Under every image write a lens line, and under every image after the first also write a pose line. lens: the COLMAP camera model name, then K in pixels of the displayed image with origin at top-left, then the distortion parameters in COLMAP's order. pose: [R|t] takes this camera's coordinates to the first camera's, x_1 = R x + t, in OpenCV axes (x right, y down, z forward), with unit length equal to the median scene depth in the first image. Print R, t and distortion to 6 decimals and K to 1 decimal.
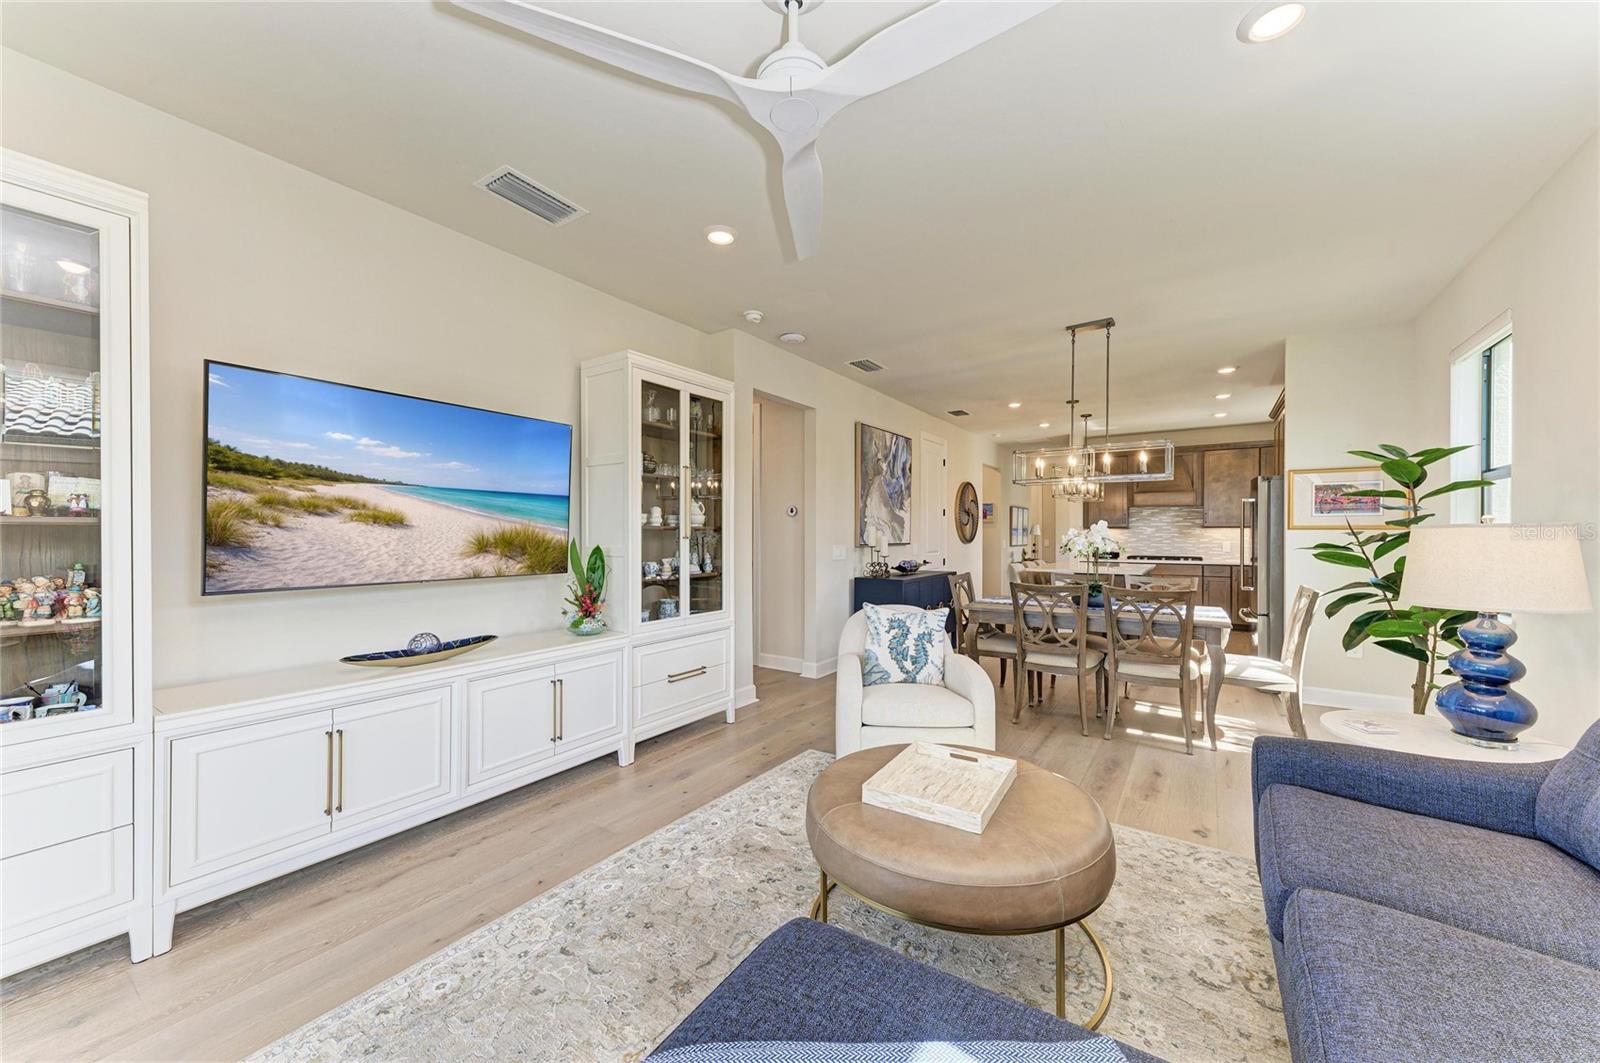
lens RADIAL K [[573.9, 0, 831.4], [0, 573.9, 532.8], [0, 0, 1]] dist [0.016412, -0.001076]
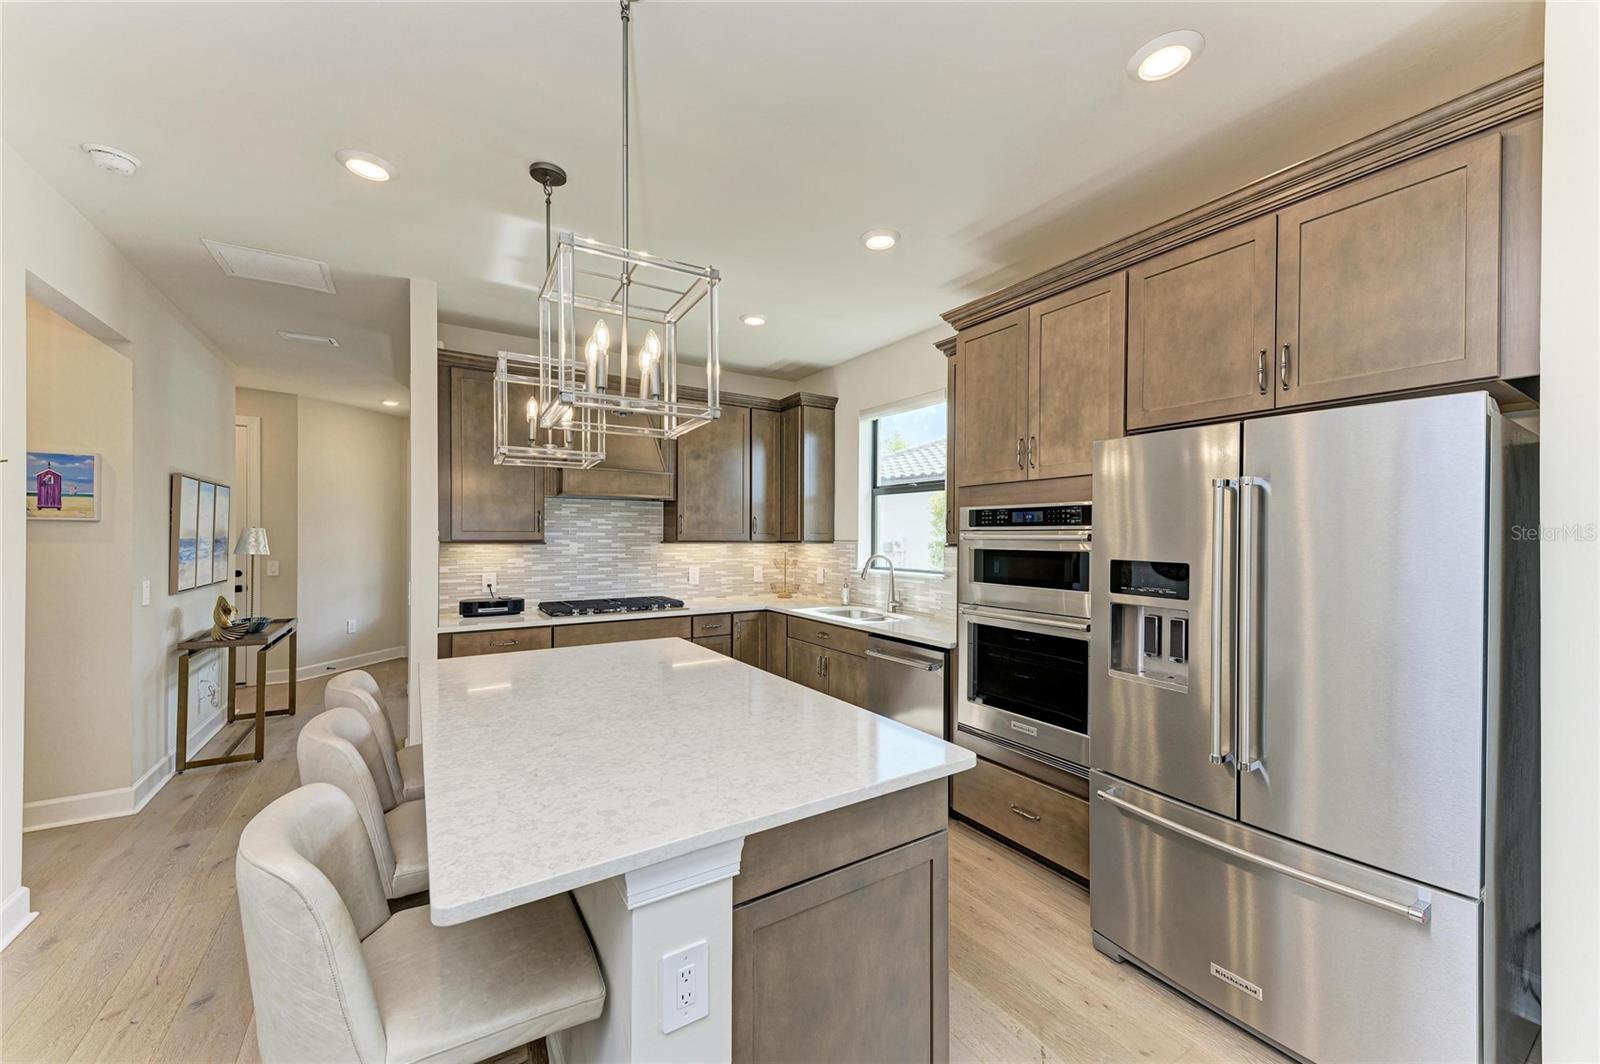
lens RADIAL K [[602.1, 0, 787.3], [0, 602.1, 536.4], [0, 0, 1]] dist [0.012396, -0.000267]
pose [[0.432943, 0.003293, 0.901415, 0.520143], [-0.007951, 0.999968, 0.000166, -0.042863], [-0.901386, -0.007239, 0.432955, 1.843971]]
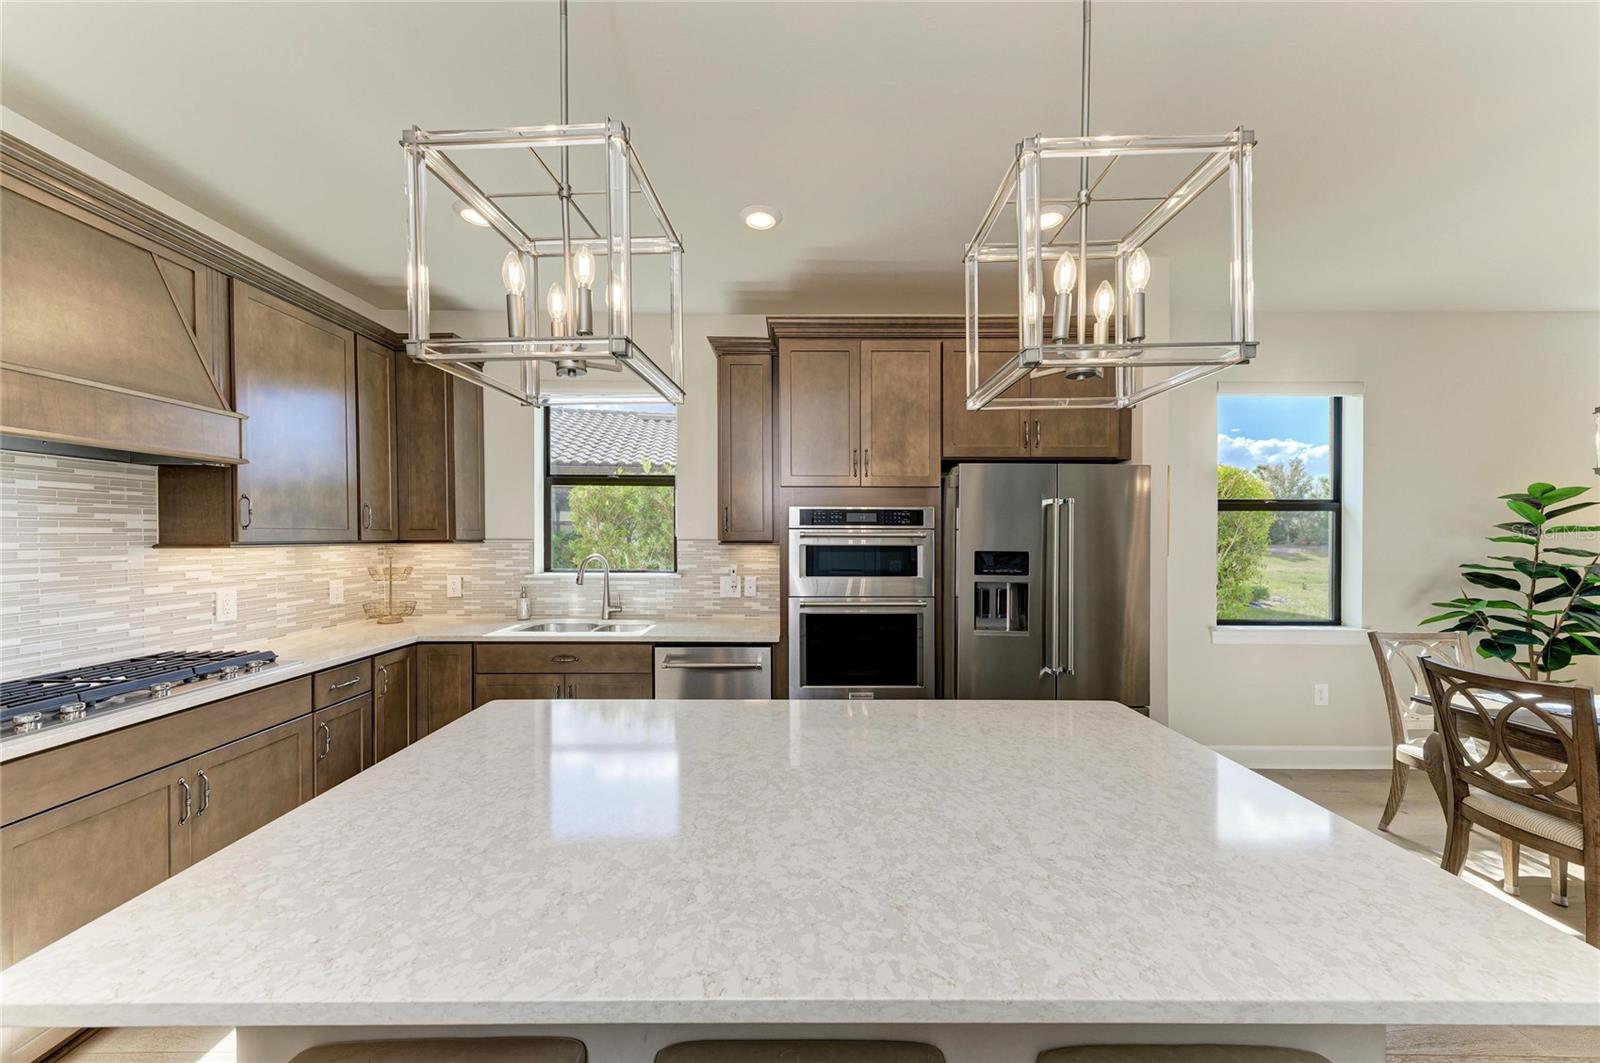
lens RADIAL K [[557.8, 0, 799.4], [0, 557.8, 538.0], [0, 0, 1]] dist [0.010405, -0.001374]
pose [[-0.539394, -0.004702, 0.842040, 0.709513], [-0.004241, 0.999987, 0.002867, -0.040975], [-0.842043, -0.002025, -0.539407, 2.520285]]
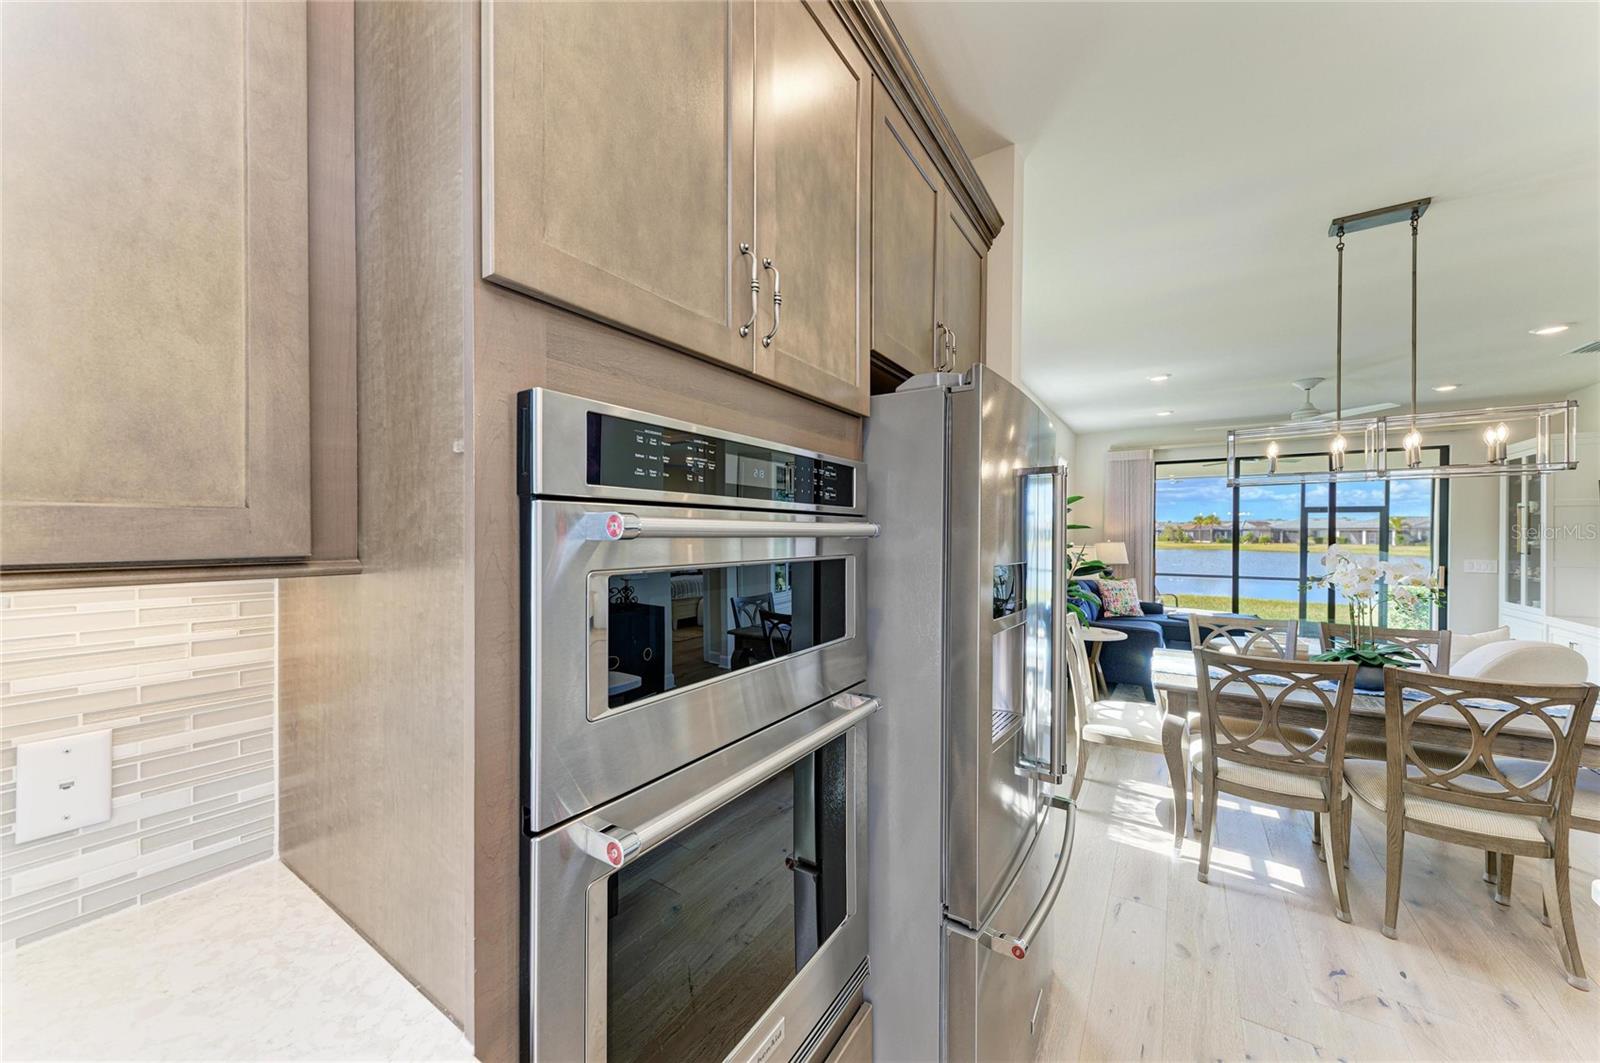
lens RADIAL K [[566.5, 0, 801.9], [0, 566.5, 527.5], [0, 0, 1]] dist [-0.000365, -0.000721]
pose [[-0.999888, -0.006157, 0.013653, 1.435722], [-0.006283, 0.999938, -0.009231, -0.042494], [-0.013596, -0.009316, -0.999864, 2.210867]]
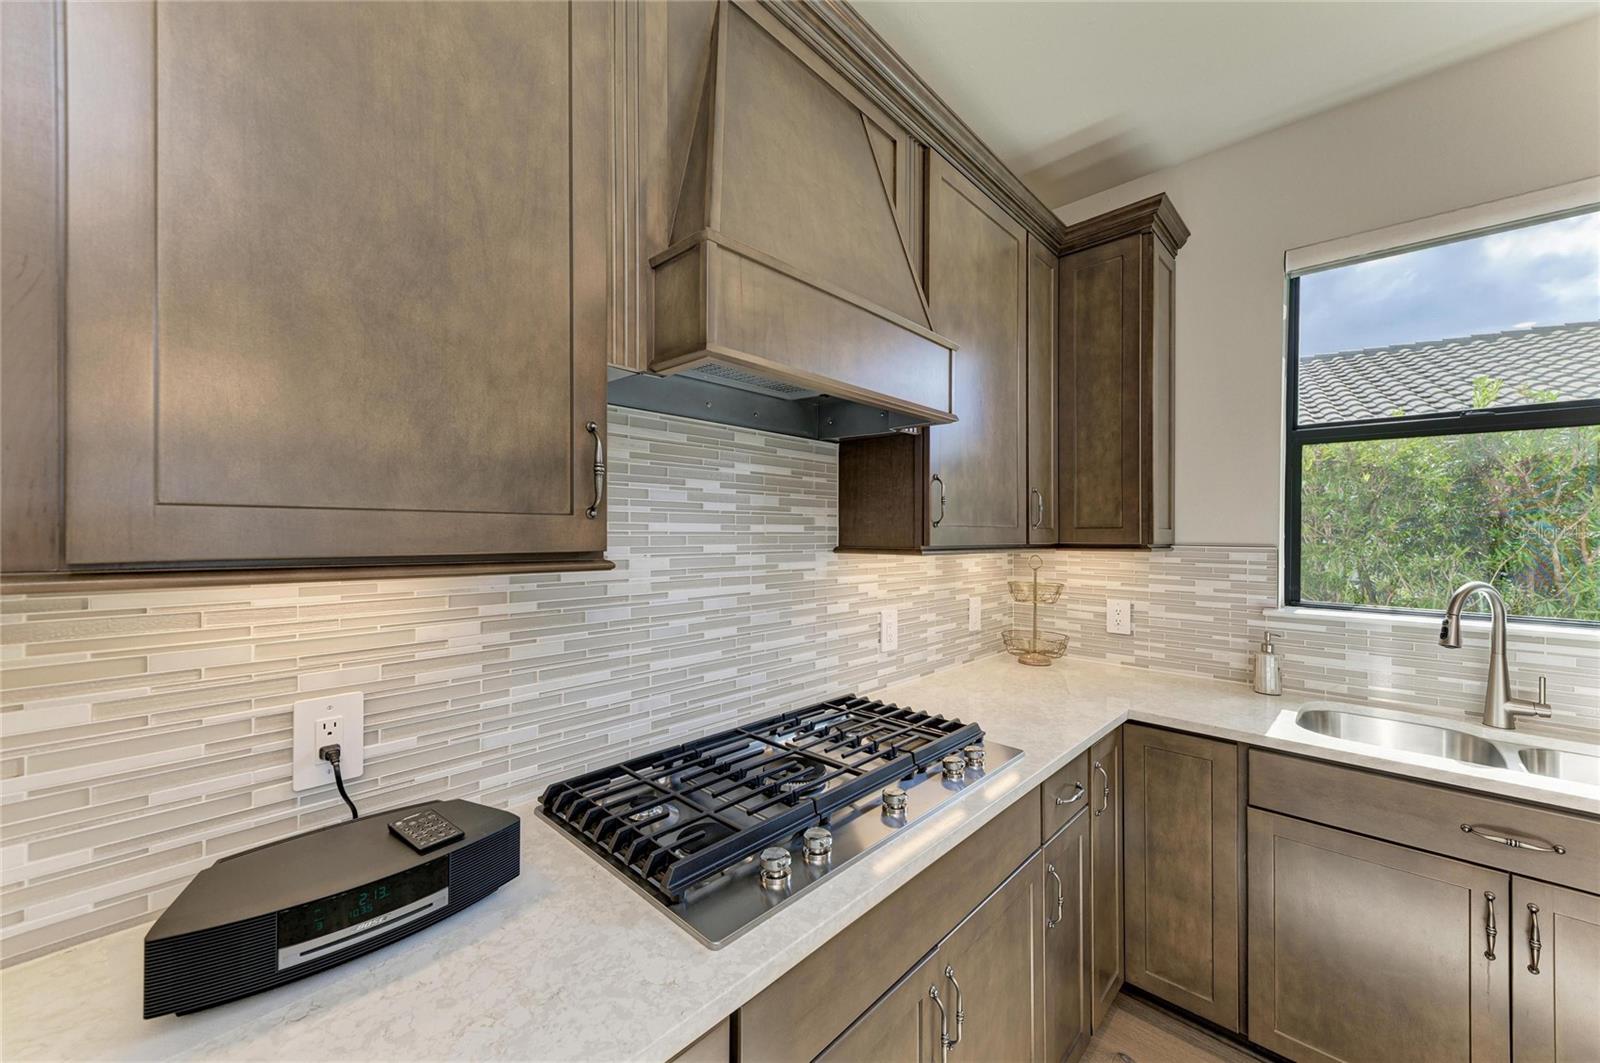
lens RADIAL K [[602.1, 0, 797.0], [0, 602.1, 538.9], [0, 0, 1]] dist [0.012396, -0.000267]
pose [[0.197971, -0.008104, 0.980174, 1.214347], [-0.011538, 0.999877, 0.010597, -0.041215], [-0.980140, -0.013408, 0.197853, 2.761213]]
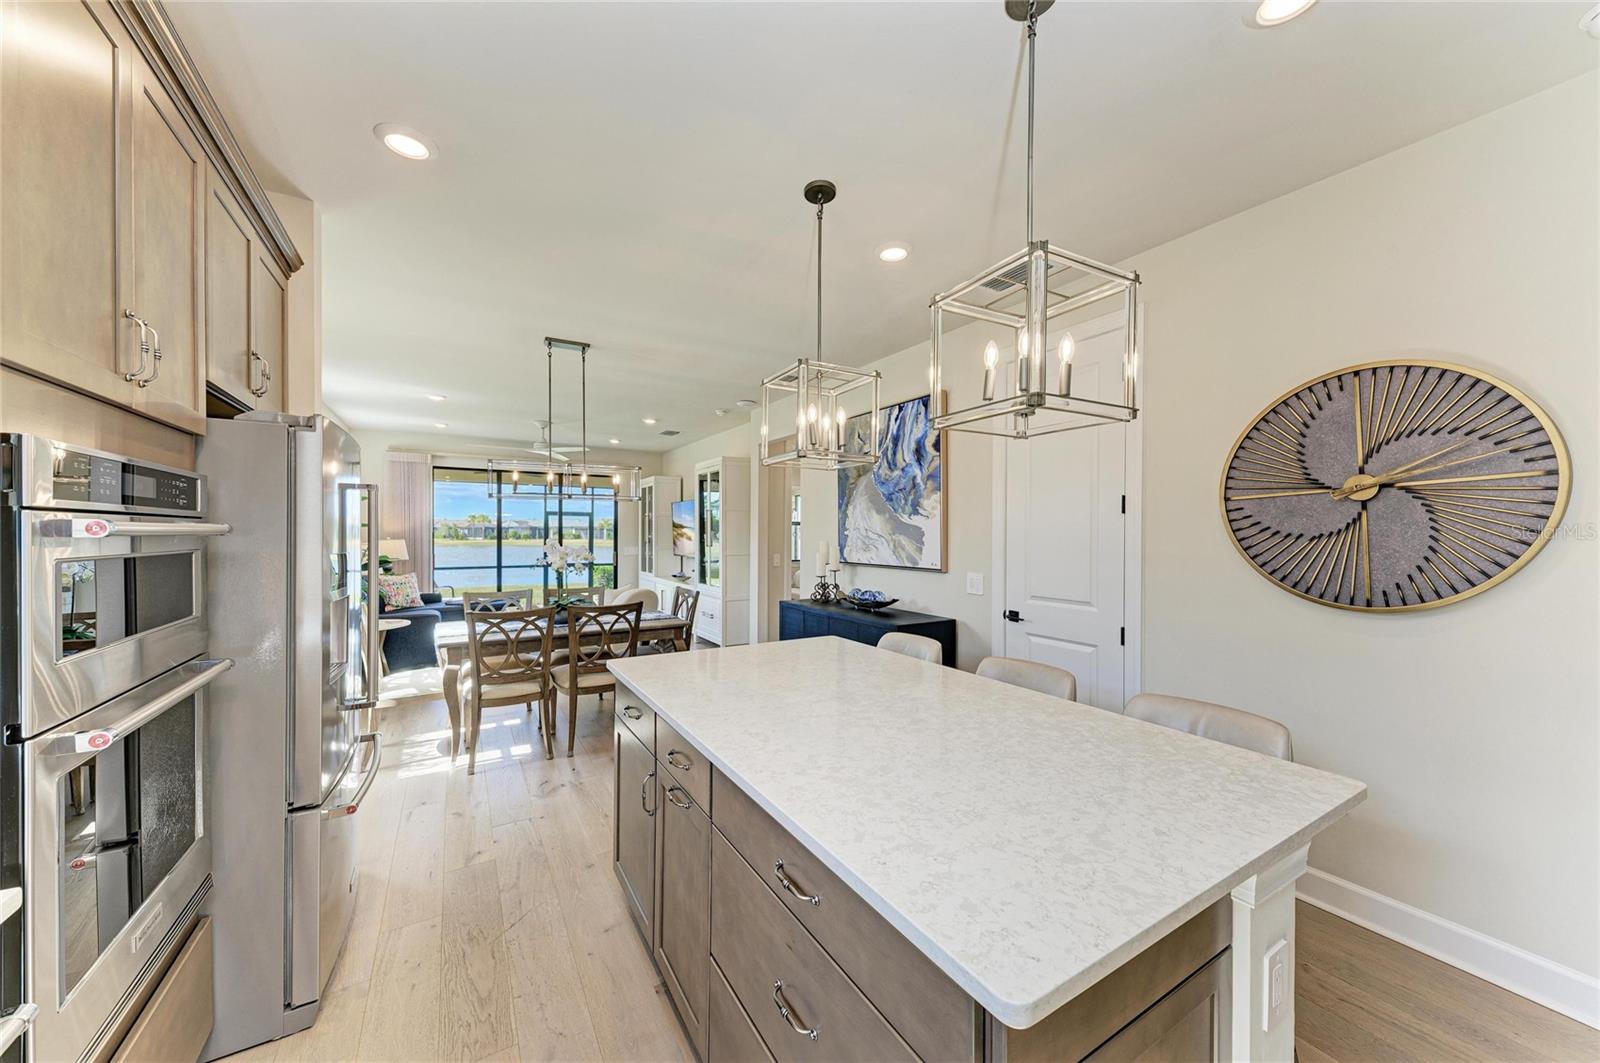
lens RADIAL K [[573.9, 0, 786.5], [0, 573.9, 539.4], [0, 0, 1]] dist [0.016412, -0.001076]
pose [[-0.456853, 0.009272, -0.889494, 1.619602], [-0.001040, 0.999939, 0.010958, -0.042182], [0.889542, 0.005931, -0.456816, 2.494580]]
